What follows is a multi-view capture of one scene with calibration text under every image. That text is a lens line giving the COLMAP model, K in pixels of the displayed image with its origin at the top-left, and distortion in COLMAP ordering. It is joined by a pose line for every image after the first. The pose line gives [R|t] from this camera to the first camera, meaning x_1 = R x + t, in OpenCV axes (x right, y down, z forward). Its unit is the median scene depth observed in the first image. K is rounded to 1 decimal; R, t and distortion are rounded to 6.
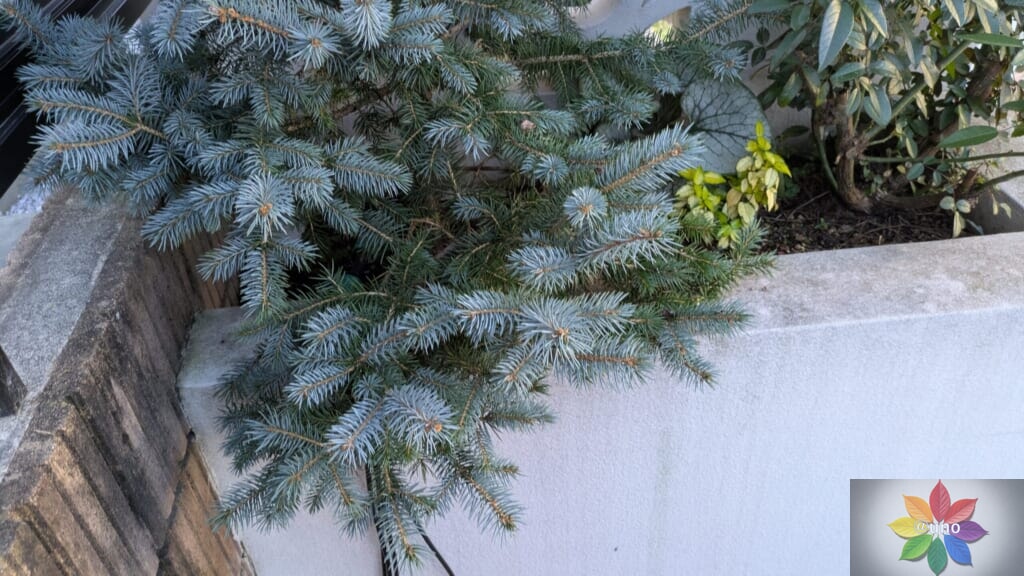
lens RADIAL K [[807.1, 0, 512.0], [0, 807.1, 288.0], [0, 0, 1]] dist [0.005012, -0.007315]
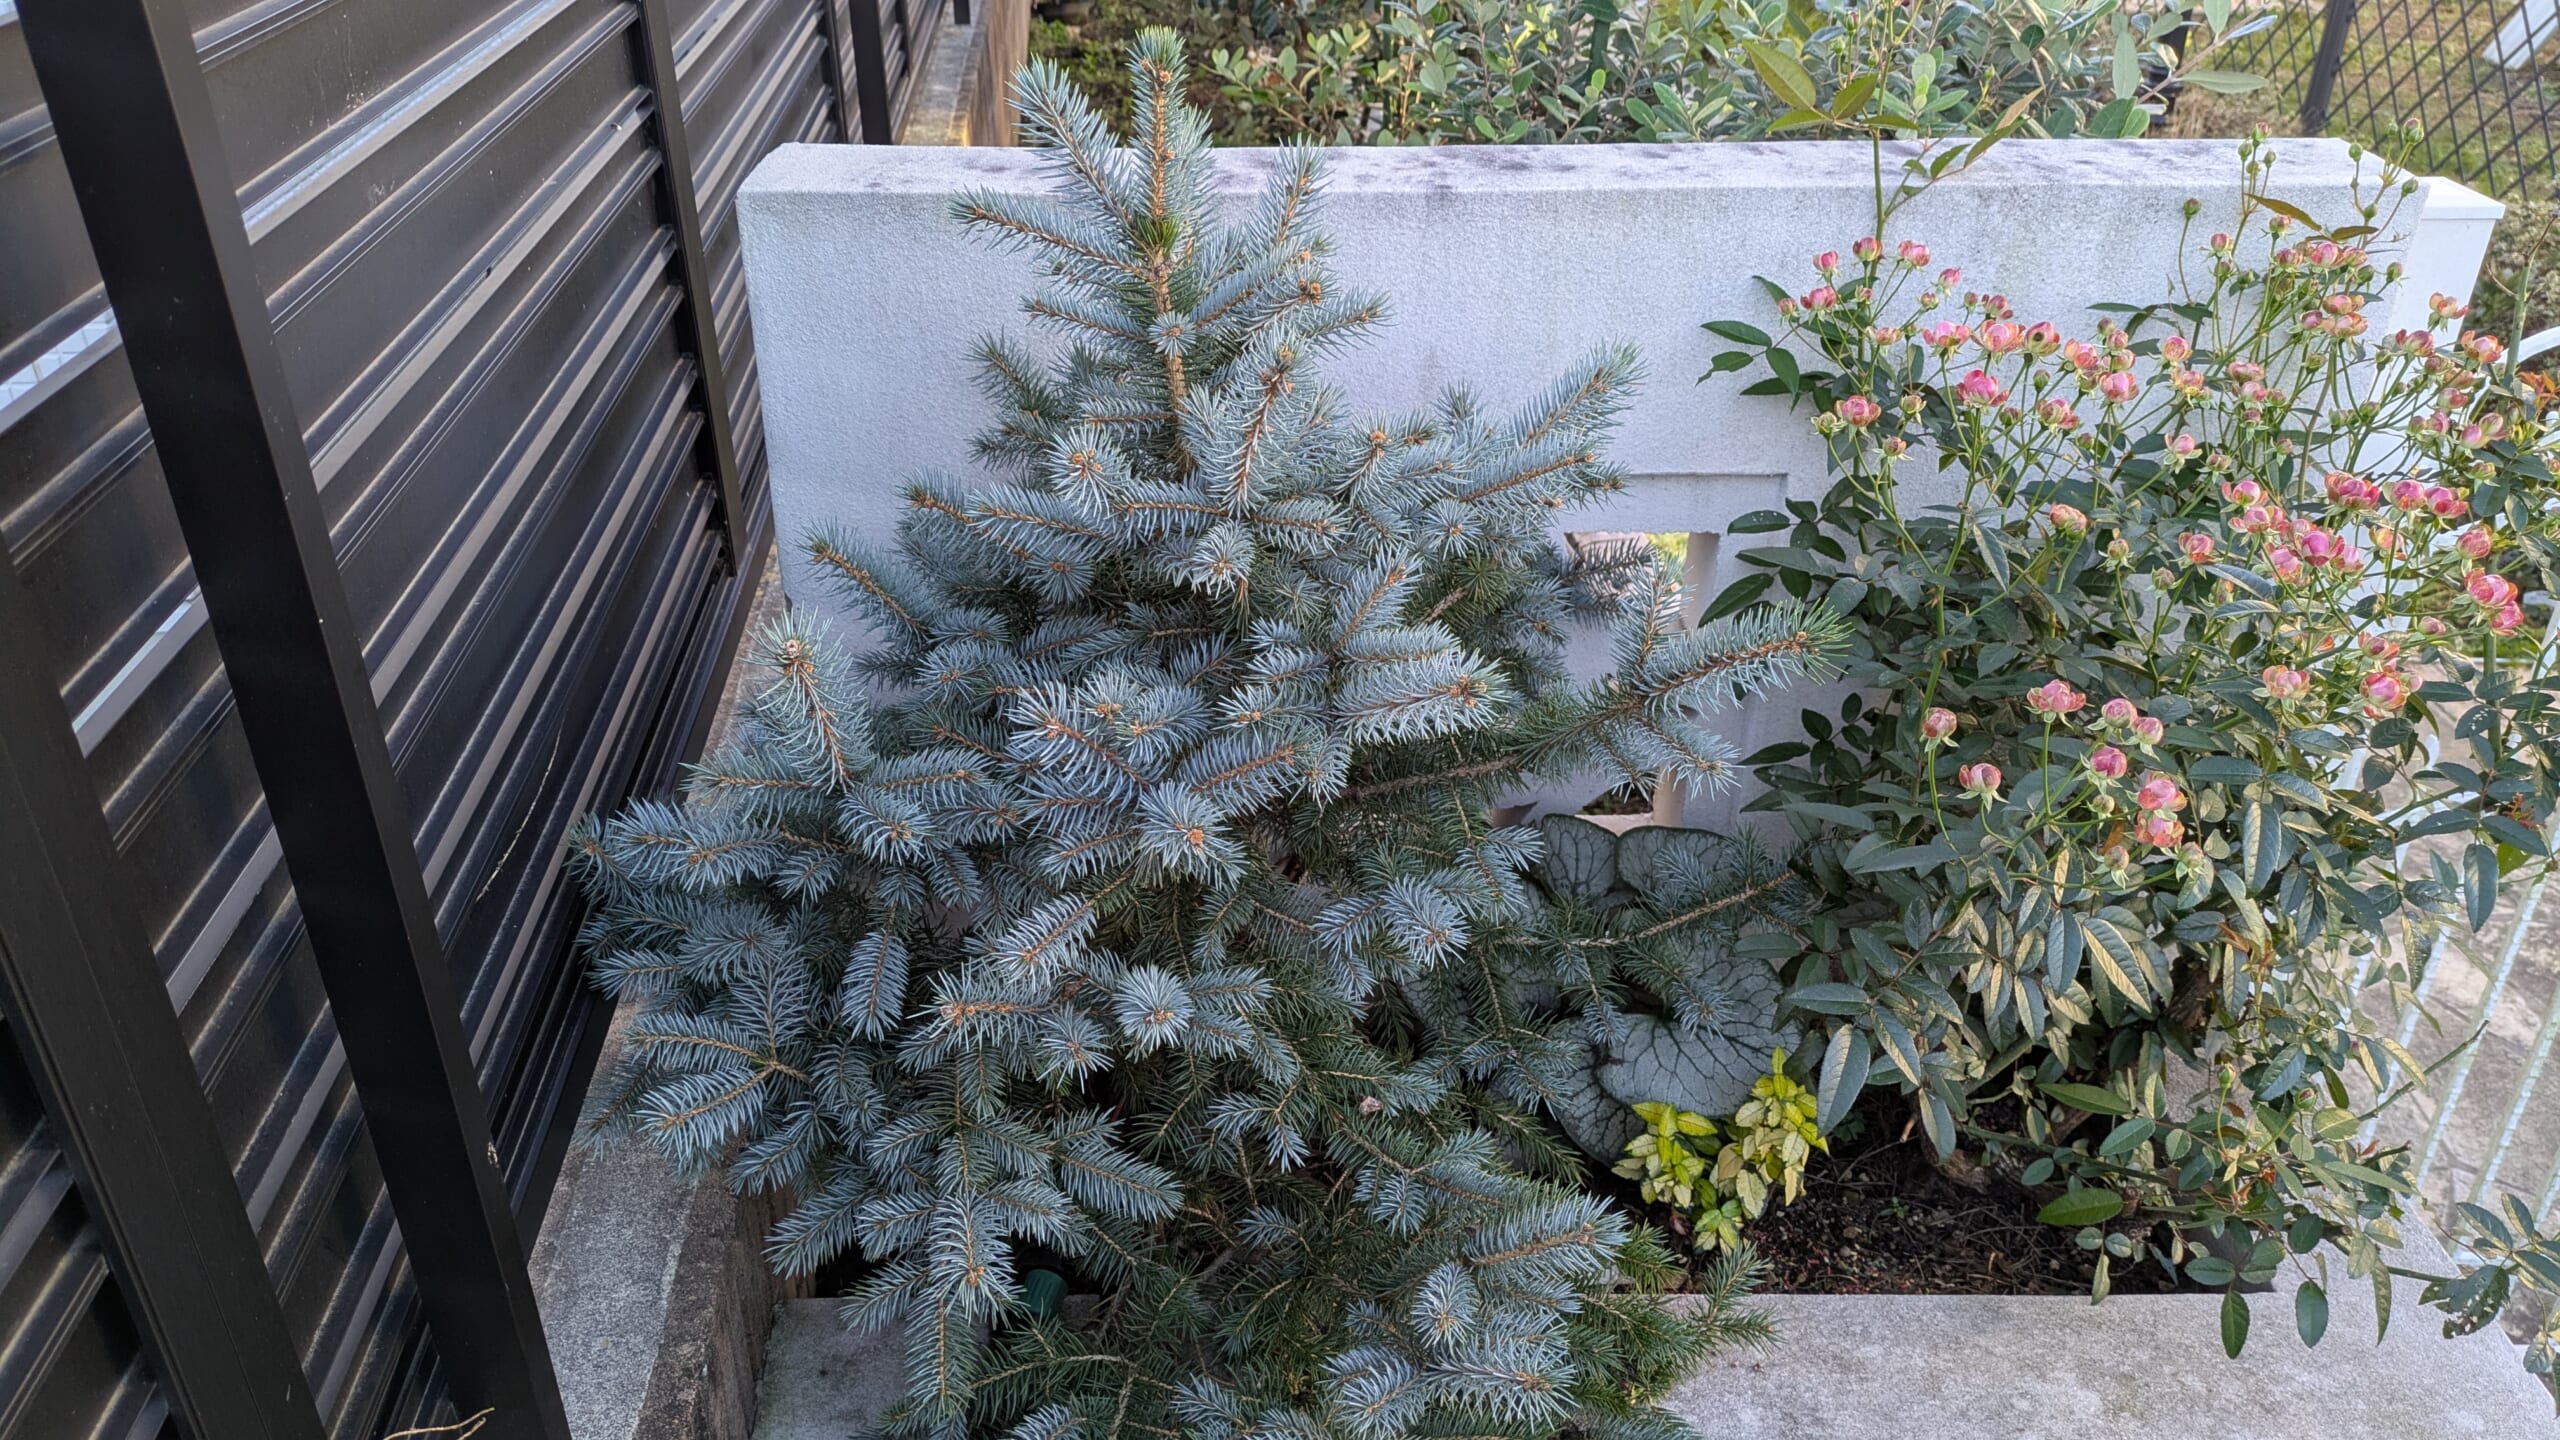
lens RADIAL K [[1942.5, 0, 1280.0], [0, 1942.5, 720.0], [0, 0, 1]] dist [0.011504, 0.001350]
pose [[0.995449, 0.090167, -0.030851, -0.026438], [-0.093445, 0.987066, -0.130261, -0.243240], [0.018707, 0.132551, 0.991000, -0.451175]]
